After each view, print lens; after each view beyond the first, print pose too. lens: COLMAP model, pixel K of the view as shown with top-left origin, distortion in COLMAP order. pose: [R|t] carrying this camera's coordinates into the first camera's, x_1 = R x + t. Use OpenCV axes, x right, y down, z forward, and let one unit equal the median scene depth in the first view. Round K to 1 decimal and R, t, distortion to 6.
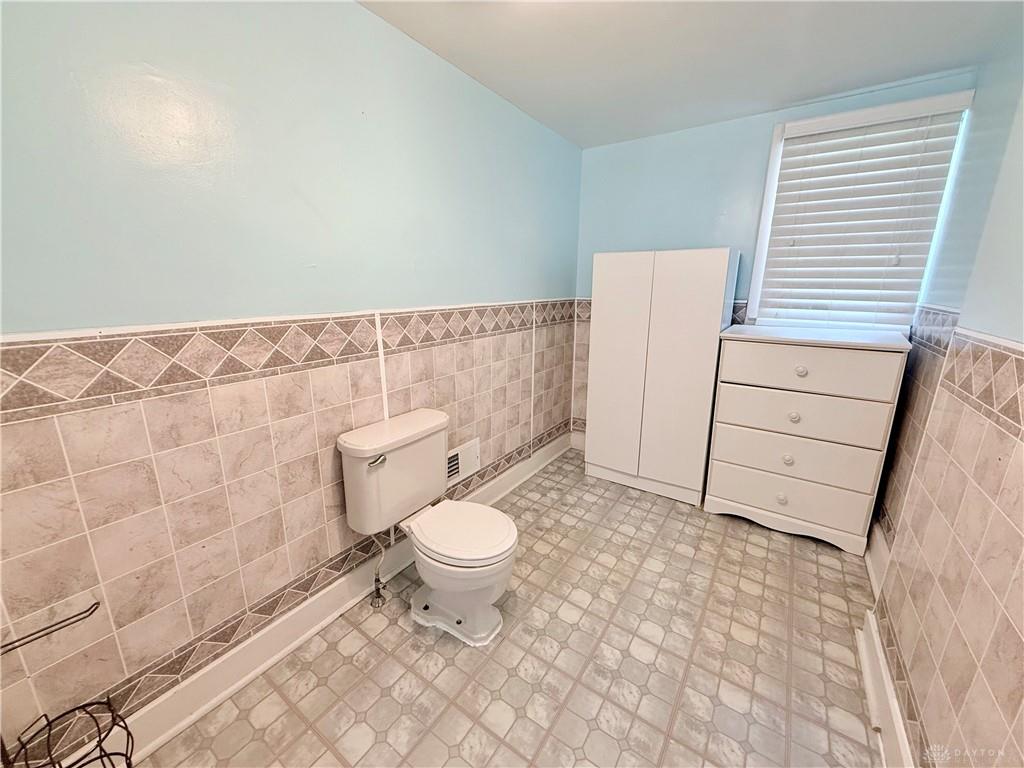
lens RADIAL K [[406.2, 0, 512.0], [0, 406.2, 384.0], [0, 0, 1]] dist [-0.001160, -0.000712]
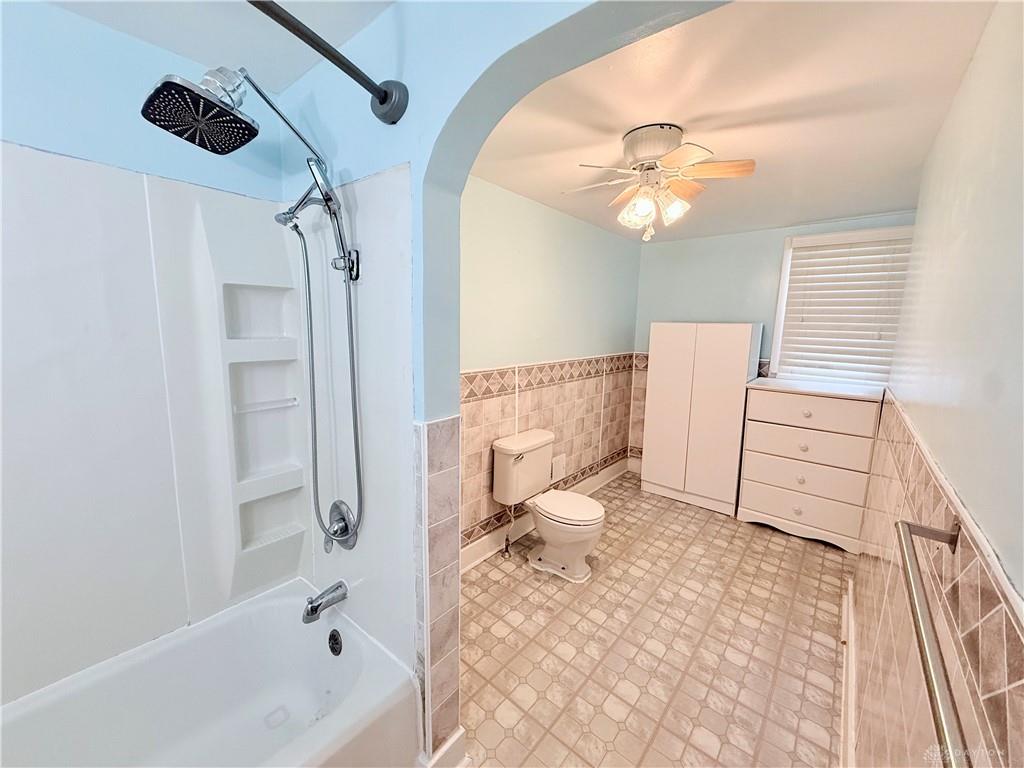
lens RADIAL K [[406.2, 0, 512.0], [0, 406.2, 384.0], [0, 0, 1]] dist [-0.001160, -0.000712]
pose [[0.994635, 0.029693, -0.099094, -0.165374], [-0.038772, 0.995097, -0.090990, 0.036502], [0.095907, 0.094344, 0.990909, -0.515561]]
